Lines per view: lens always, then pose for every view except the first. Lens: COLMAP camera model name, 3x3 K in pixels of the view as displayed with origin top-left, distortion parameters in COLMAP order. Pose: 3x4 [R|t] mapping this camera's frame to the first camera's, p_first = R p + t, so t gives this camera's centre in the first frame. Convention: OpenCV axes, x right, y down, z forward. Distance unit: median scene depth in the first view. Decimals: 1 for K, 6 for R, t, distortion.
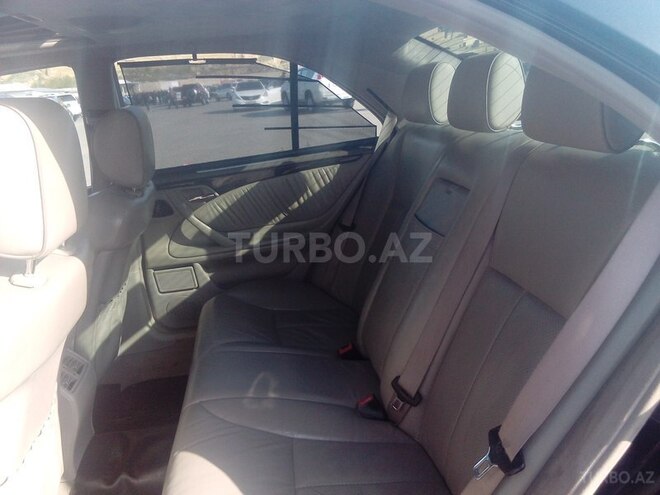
lens RADIAL K [[537.1, 0, 330.0], [0, 537.1, 247.5], [0, 0, 1]] dist [0.109628, -0.250541]
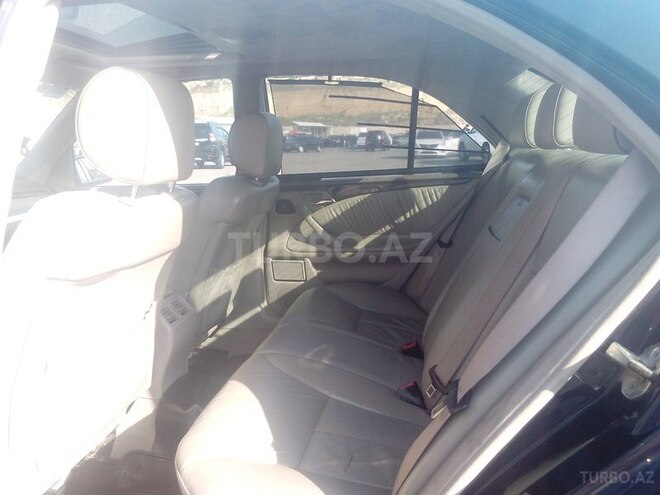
lens RADIAL K [[529.5, 0, 330.0], [0, 529.5, 247.5], [0, 0, 1]] dist [0.155434, -0.467339]
pose [[0.945895, 0.140538, -0.292458, 0.121172], [-0.163663, 0.984923, -0.056039, 0.061687], [0.280173, 0.100872, 0.954635, -0.050656]]
